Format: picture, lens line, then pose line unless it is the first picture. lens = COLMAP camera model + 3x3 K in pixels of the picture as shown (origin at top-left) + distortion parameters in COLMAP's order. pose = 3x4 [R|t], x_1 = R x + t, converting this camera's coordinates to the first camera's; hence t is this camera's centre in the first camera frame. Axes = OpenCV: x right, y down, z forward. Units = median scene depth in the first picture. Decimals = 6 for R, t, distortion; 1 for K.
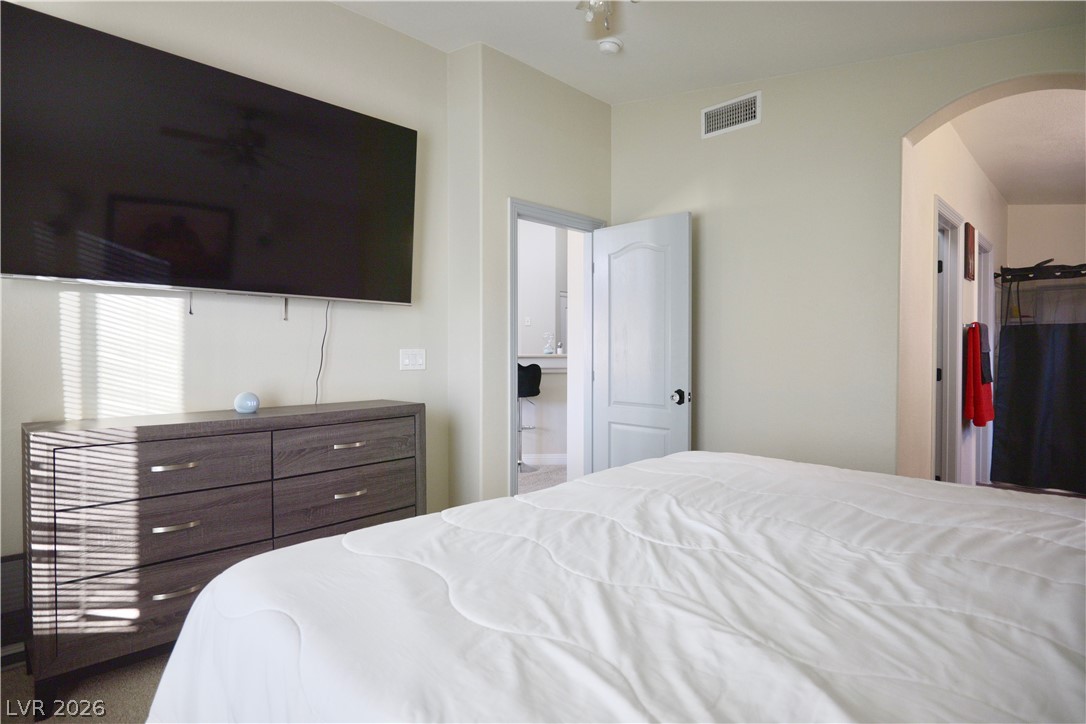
lens RADIAL K [[581.3, 0, 549.1], [0, 581.3, 360.0], [0, 0, 1]] dist [-0.022871, 0.012028]
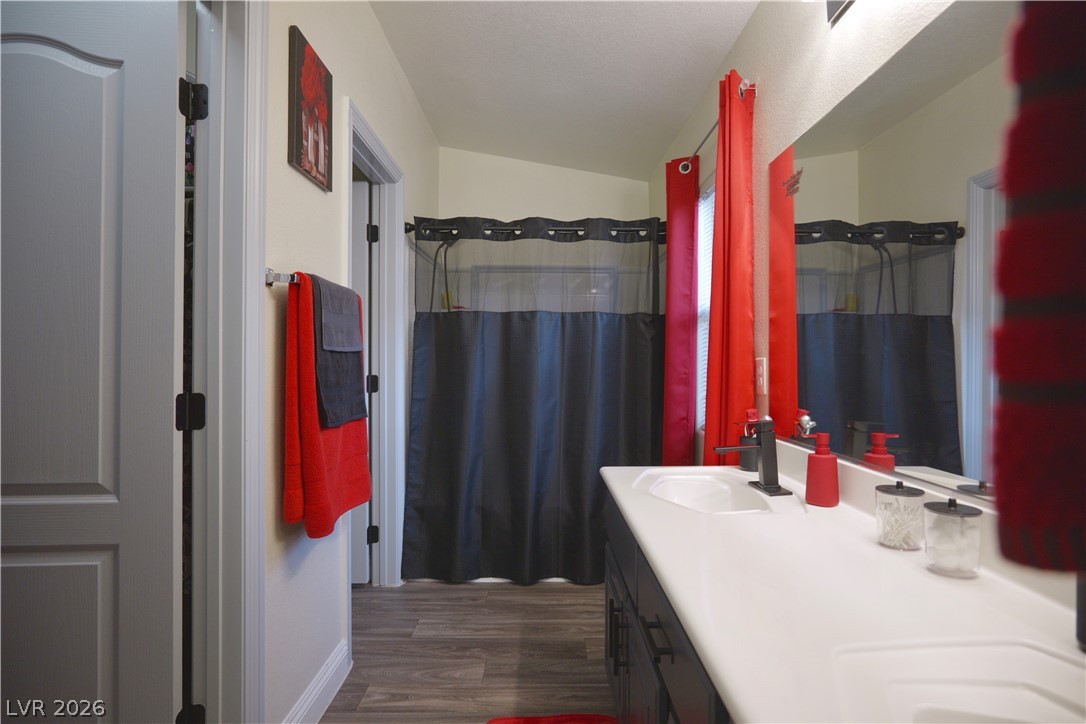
lens RADIAL K [[581.3, 0, 541.4], [0, 581.3, 357.1], [0, 0, 1]] dist [-0.022871, 0.012028]
pose [[0.719782, 0.006631, 0.694168, 0.475309], [0.011417, 0.999706, -0.021387, 0.001232], [-0.694106, 0.023319, 0.719495, 0.492770]]
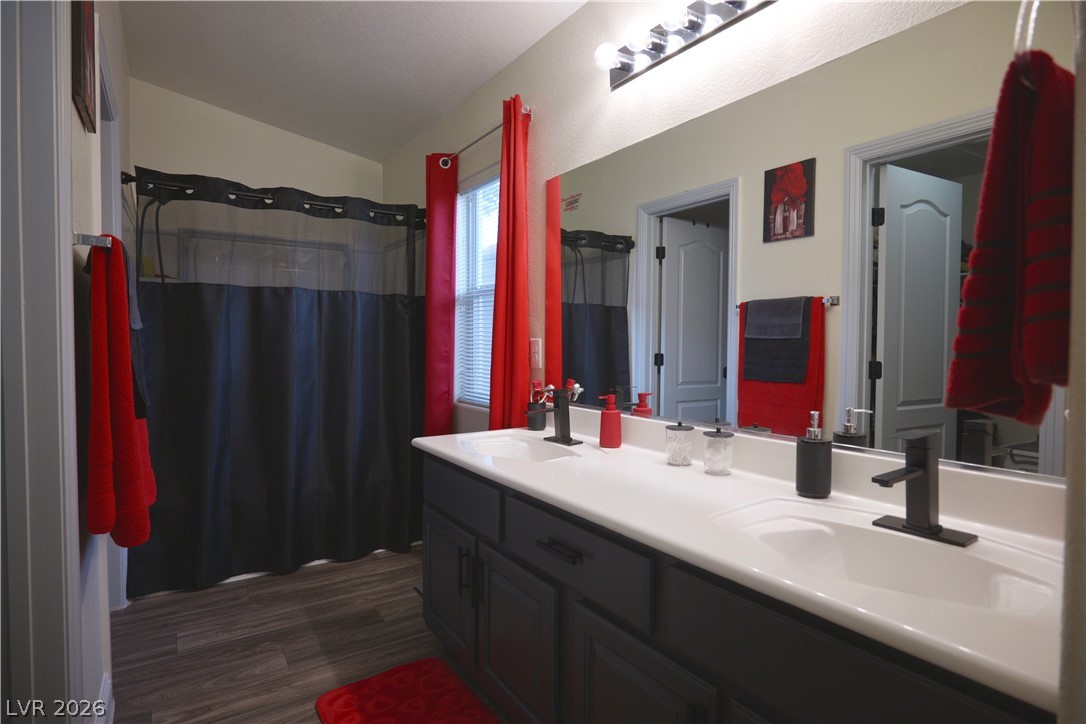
lens RADIAL K [[581.3, 0, 554.3], [0, 581.3, 354.5], [0, 0, 1]] dist [-0.022871, 0.012028]
pose [[0.213194, -0.022392, 0.976753, 0.383773], [0.013792, 0.999707, 0.019907, -0.001170], [-0.976912, 0.009227, 0.213440, 0.556618]]
